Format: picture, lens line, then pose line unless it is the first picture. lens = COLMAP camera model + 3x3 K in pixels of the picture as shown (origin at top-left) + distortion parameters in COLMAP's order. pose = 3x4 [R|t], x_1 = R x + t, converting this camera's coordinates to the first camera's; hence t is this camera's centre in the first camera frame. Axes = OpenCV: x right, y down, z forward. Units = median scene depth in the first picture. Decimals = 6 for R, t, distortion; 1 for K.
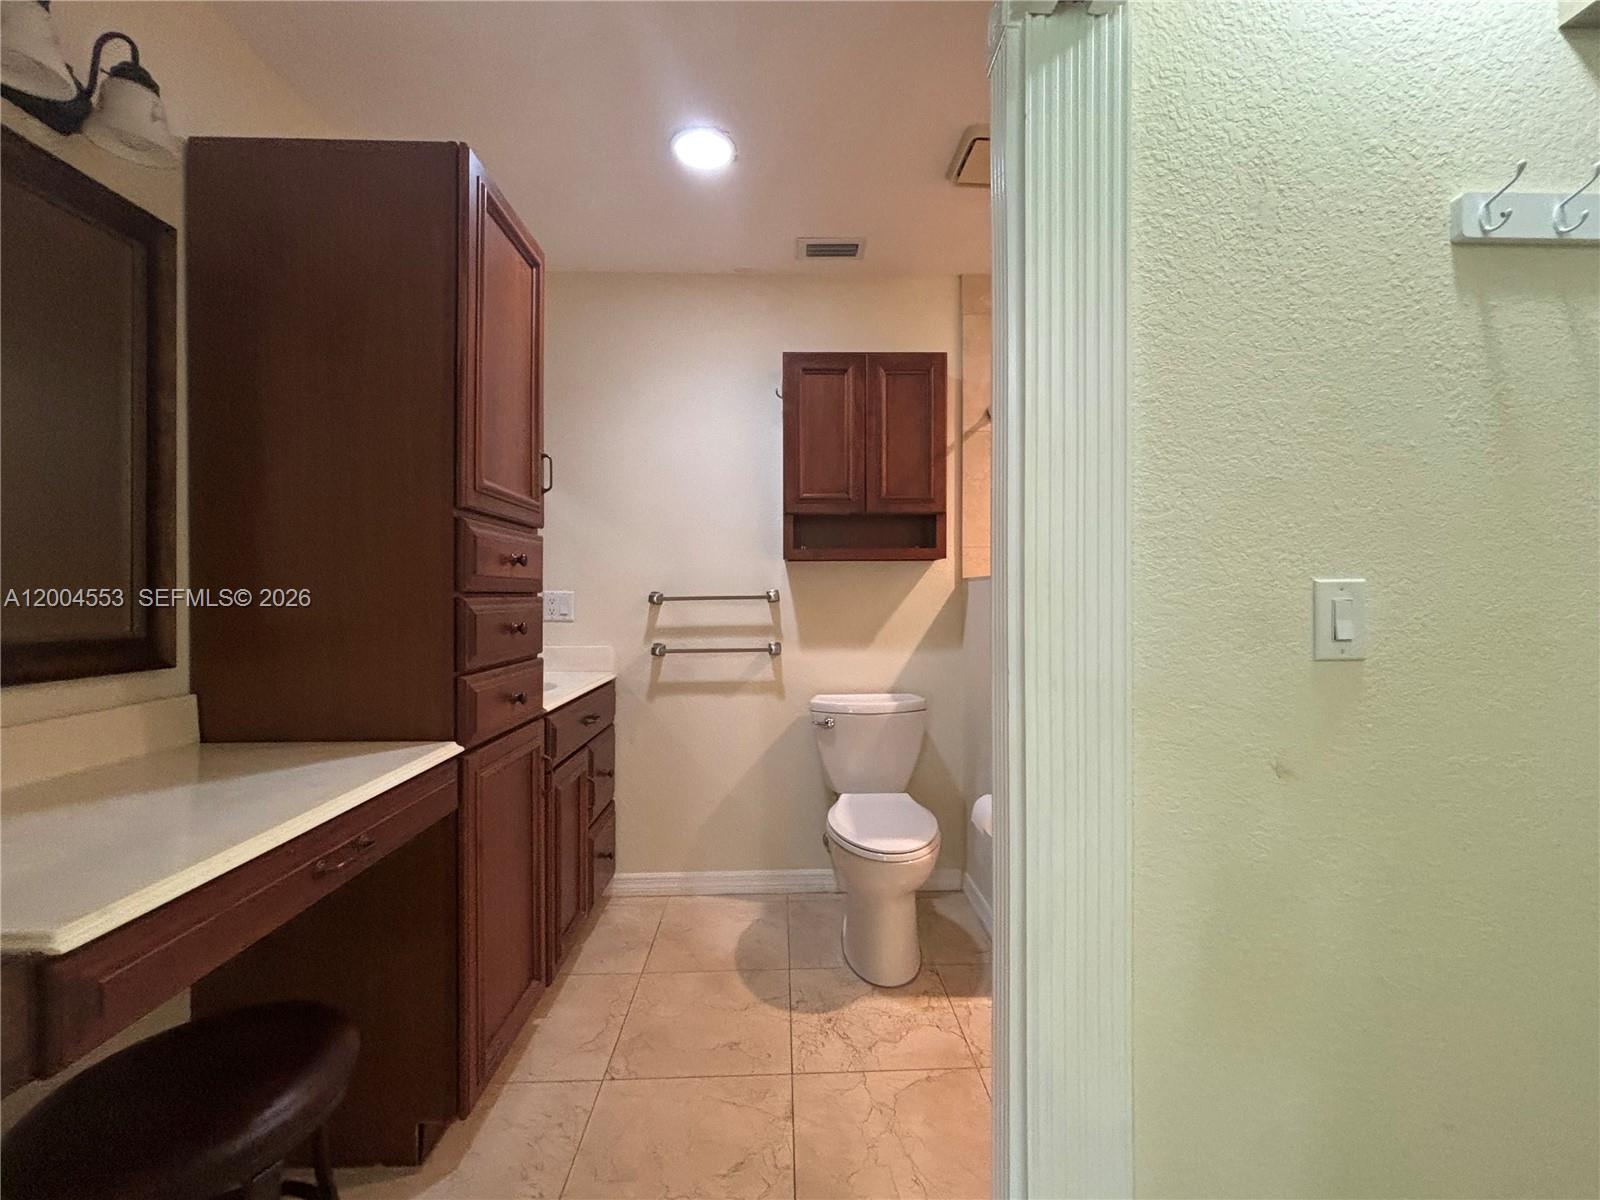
lens RADIAL K [[666.0, 0, 807.9], [0, 666.0, 590.2], [0, 0, 1]] dist [-0.006249, -0.000808]
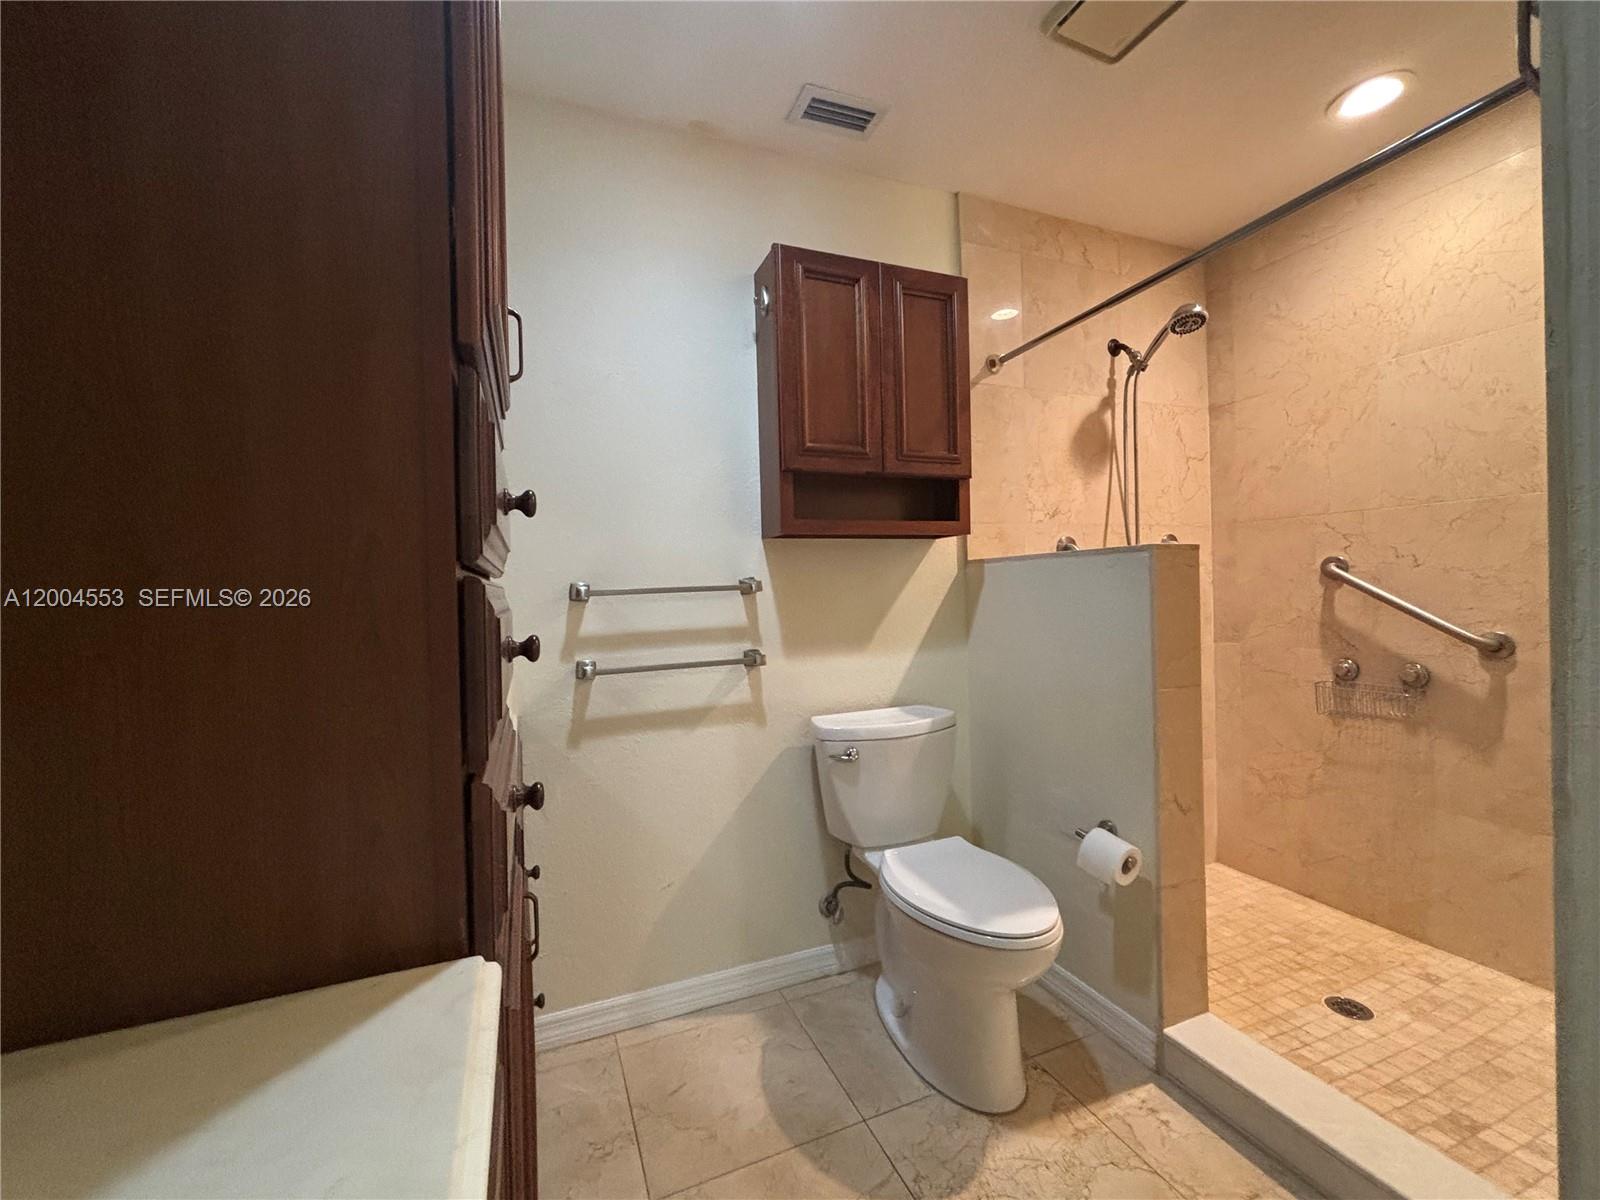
lens RADIAL K [[666.0, 0, 809.8], [0, 666.0, 591.3], [0, 0, 1]] dist [-0.006249, -0.000808]
pose [[0.934612, -0.021972, 0.354990, -0.257832], [0.019842, 0.999757, 0.009639, 0.009273], [-0.355115, -0.001965, 0.934821, 0.311142]]
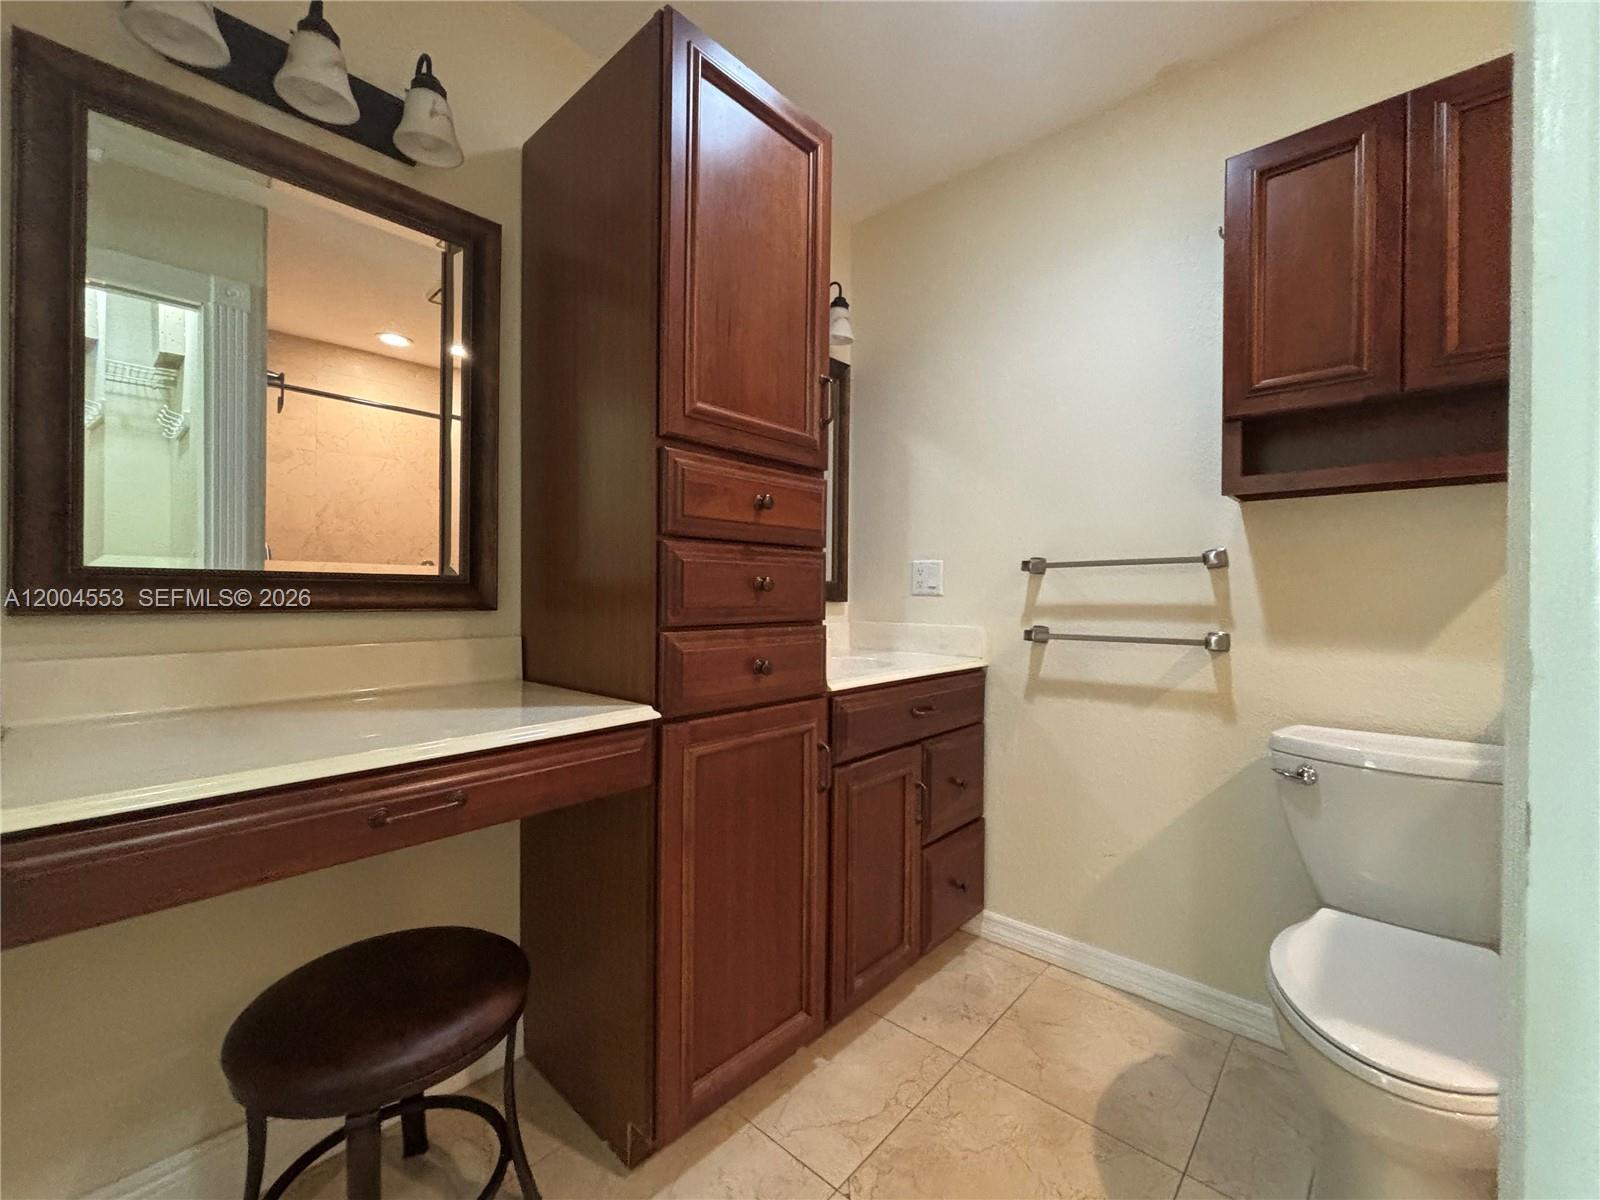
lens RADIAL K [[666.0, 0, 794.3], [0, 666.0, 594.4], [0, 0, 1]] dist [-0.006249, -0.000808]
pose [[0.712321, 0.009818, -0.701785, 0.110025], [-0.003947, 0.999942, 0.009983, 0.039253], [0.701842, -0.004341, 0.712319, 0.277063]]
